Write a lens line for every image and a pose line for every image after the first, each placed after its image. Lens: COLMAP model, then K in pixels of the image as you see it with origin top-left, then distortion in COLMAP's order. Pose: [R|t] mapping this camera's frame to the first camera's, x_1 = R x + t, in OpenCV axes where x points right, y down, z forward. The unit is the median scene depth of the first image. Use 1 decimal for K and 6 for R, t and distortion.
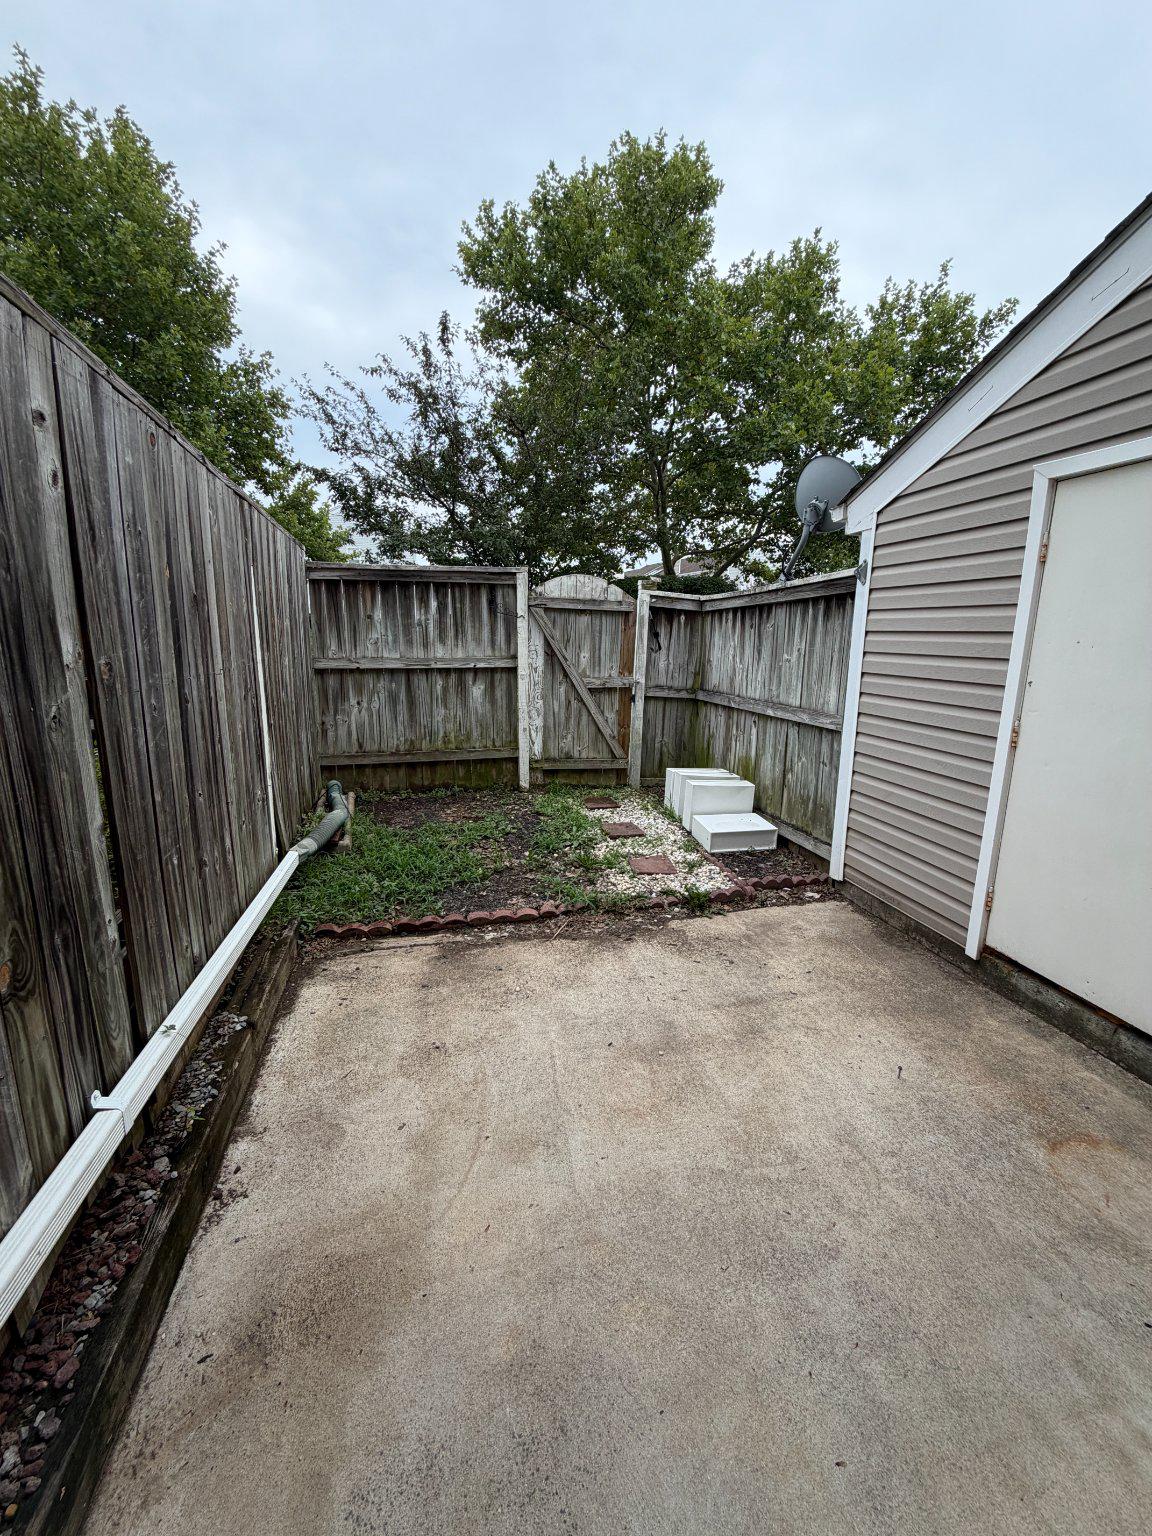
lens RADIAL K [[612.3, 0, 578.4], [0, 612.3, 757.2], [0, 0, 1]] dist [-0.000656, 0.000073]
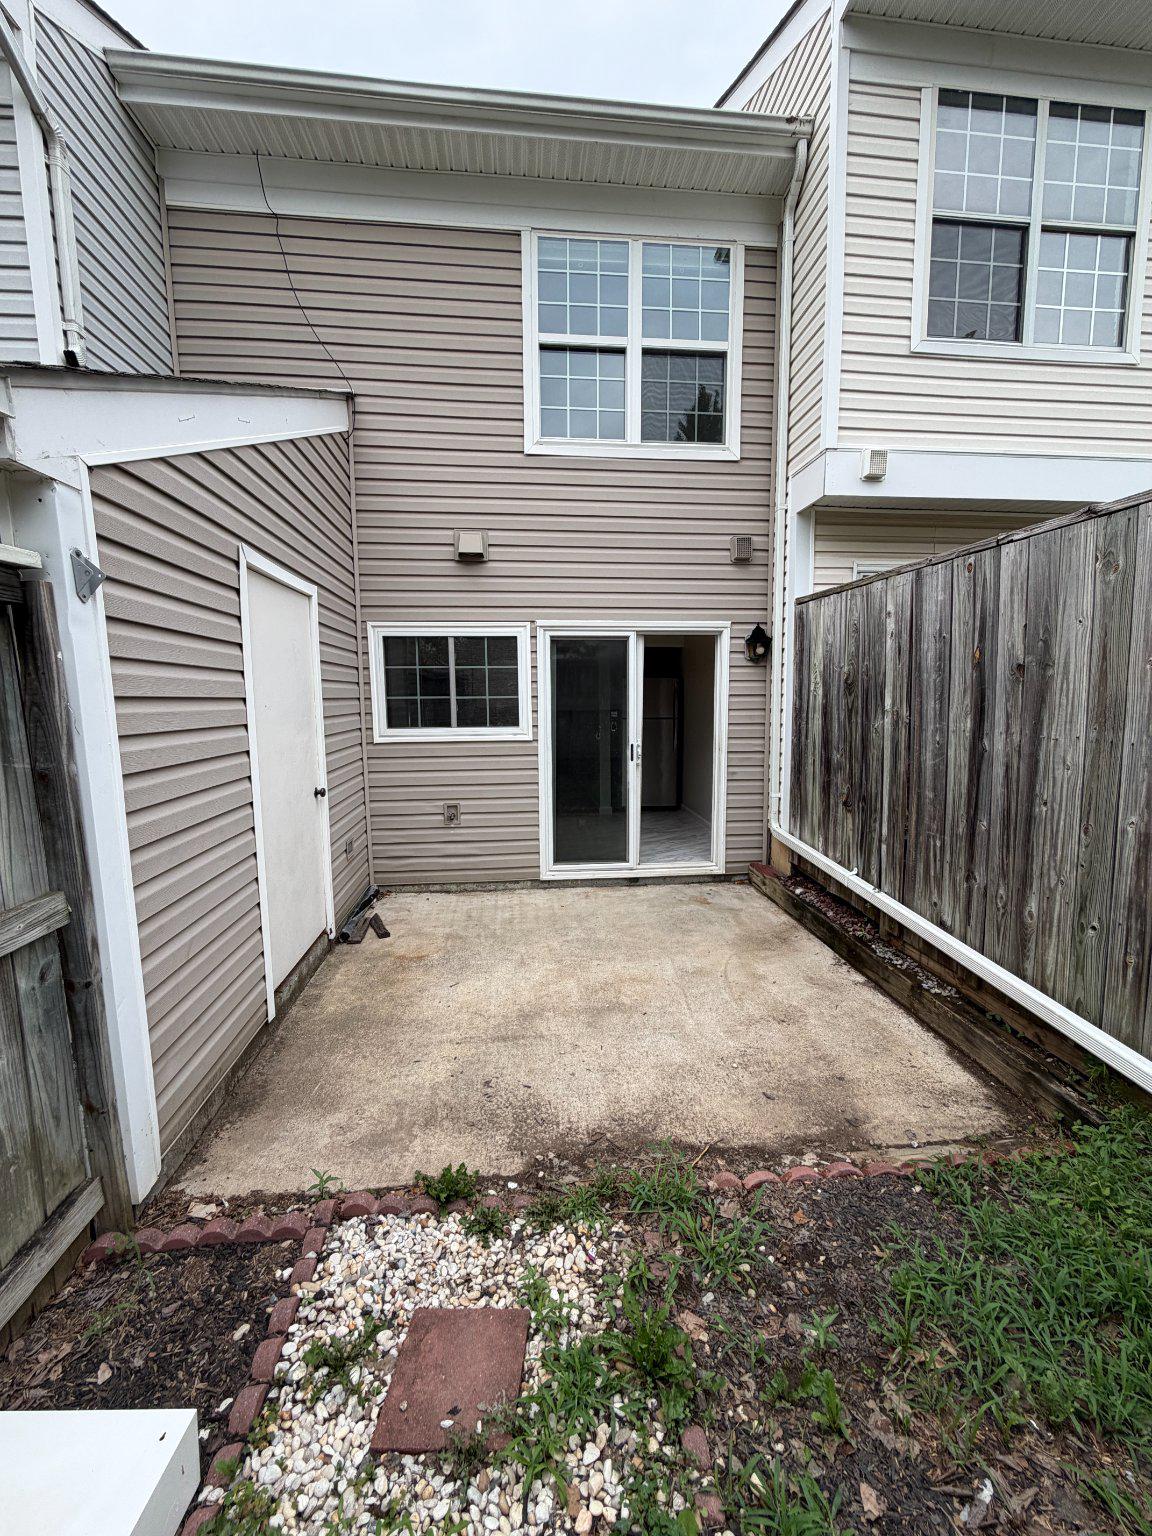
lens RADIAL K [[612.3, 0, 570.5], [0, 612.3, 761.6], [0, 0, 1]] dist [-0.000656, 0.000073]
pose [[-0.988411, -0.012246, 0.151308, 0.013615], [0.034363, 0.952818, 0.301590, -0.343957], [-0.147863, 0.303294, -0.941355, 1.672674]]
